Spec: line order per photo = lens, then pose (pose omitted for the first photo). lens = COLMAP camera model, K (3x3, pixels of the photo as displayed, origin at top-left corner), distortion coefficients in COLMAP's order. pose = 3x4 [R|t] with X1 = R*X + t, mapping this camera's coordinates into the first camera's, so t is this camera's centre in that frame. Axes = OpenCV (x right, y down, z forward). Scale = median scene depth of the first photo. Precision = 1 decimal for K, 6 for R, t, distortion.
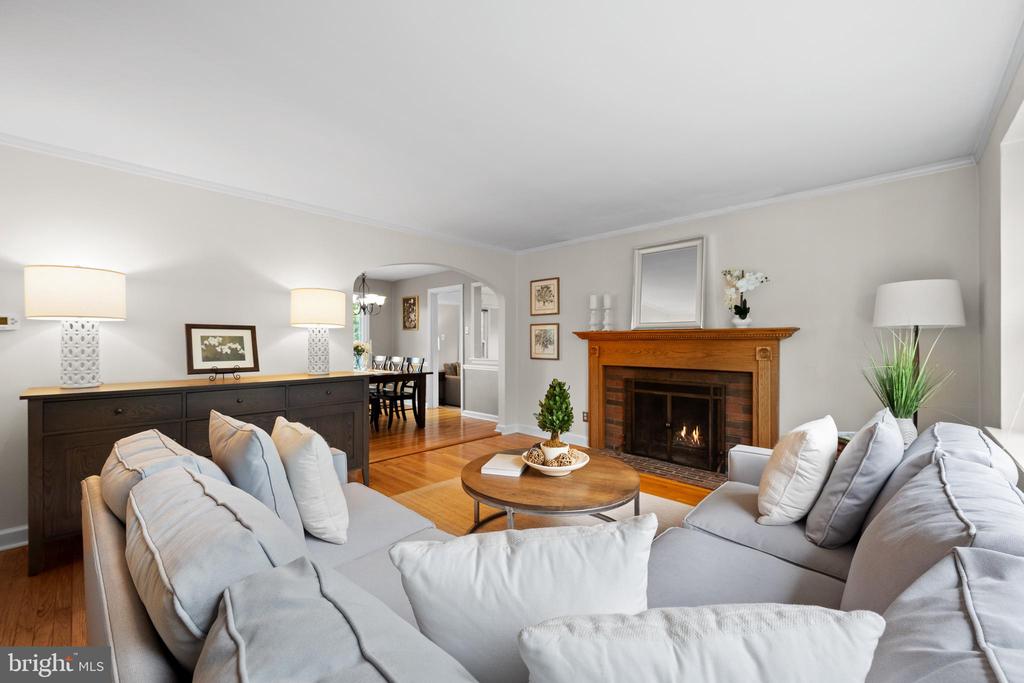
lens RADIAL K [[411.4, 0, 511.1], [0, 411.4, 338.8], [0, 0, 1]] dist [-0.008244, 0.000296]
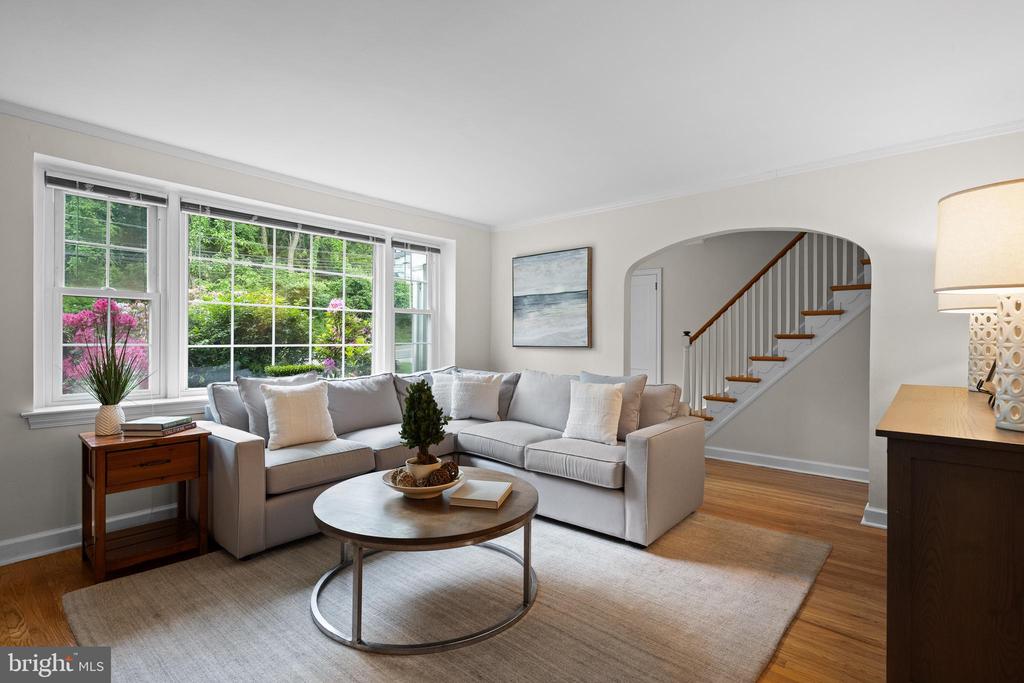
lens RADIAL K [[485.4, 0, 512.0], [0, 485.4, 341.5], [0, 0, 1]] dist [0.000605, 0.000047]
pose [[-0.998354, -0.005472, -0.057087, -0.003395], [-0.005525, 0.999984, 0.000773, 0.011173], [0.057082, 0.001087, -0.998369, 1.081563]]
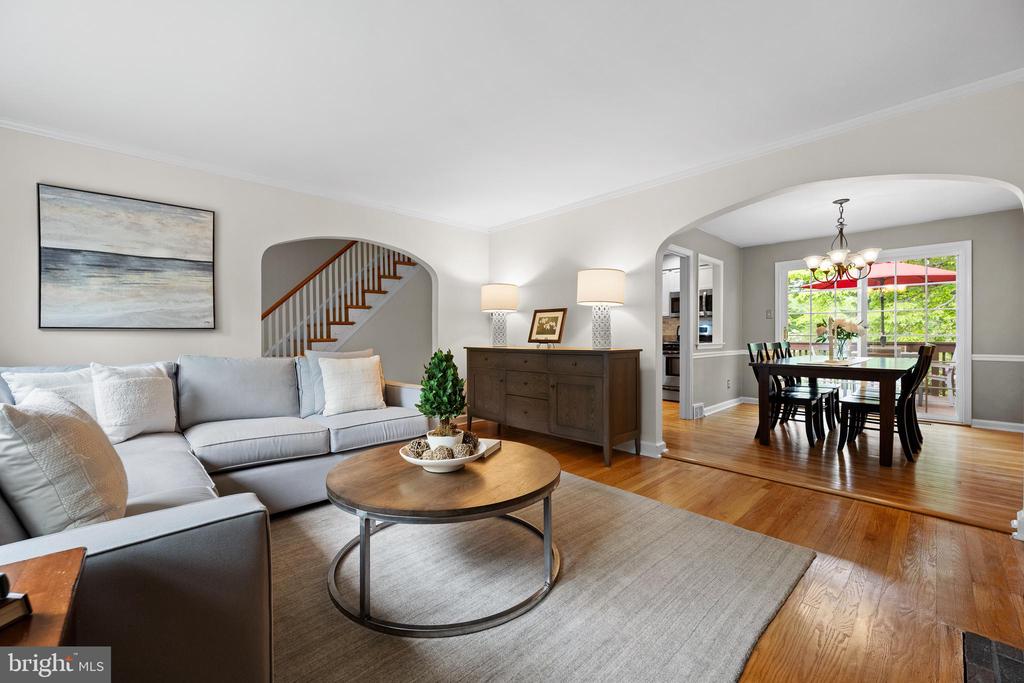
lens RADIAL K [[411.4, 0, 511.1], [0, 411.4, 338.8], [0, 0, 1]] dist [-0.008244, 0.000296]
pose [[-0.048068, 0.003729, -0.998837, 0.483624], [0.008494, 0.999958, 0.003324, 0.042771], [0.998808, -0.008324, -0.048097, 0.643783]]
